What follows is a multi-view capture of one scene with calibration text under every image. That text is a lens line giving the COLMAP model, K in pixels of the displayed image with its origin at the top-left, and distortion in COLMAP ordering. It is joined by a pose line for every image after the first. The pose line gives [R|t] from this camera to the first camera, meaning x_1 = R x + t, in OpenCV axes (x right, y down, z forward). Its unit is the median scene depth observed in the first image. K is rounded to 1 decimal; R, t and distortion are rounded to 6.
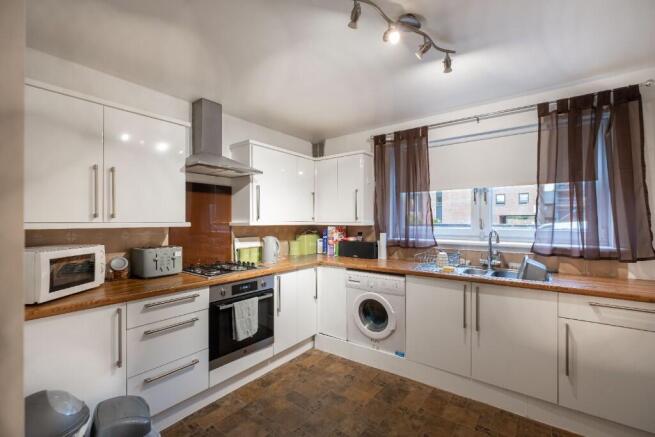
lens RADIAL K [[286.0, 0, 326.3], [0, 286.0, 220.3], [0, 0, 1]] dist [-0.002536, 0.000075]
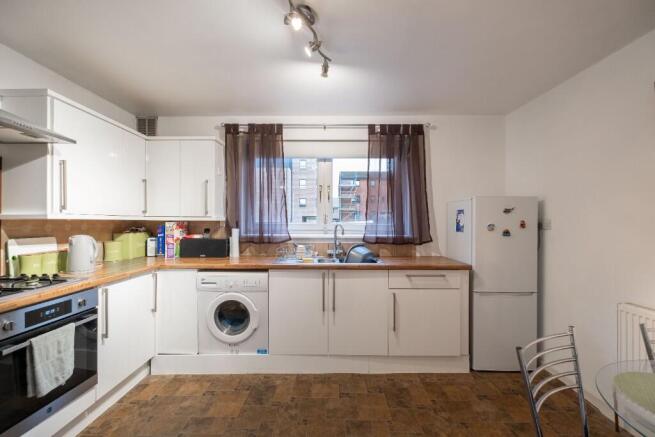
lens RADIAL K [[286.0, 0, 326.3], [0, 286.0, 220.3], [0, 0, 1]] dist [-0.002536, 0.000075]
pose [[0.800269, 0.005231, 0.599619, -0.149936], [-0.004939, 0.999986, -0.002132, 0.020359], [-0.599621, -0.001255, 0.800283, 0.086237]]
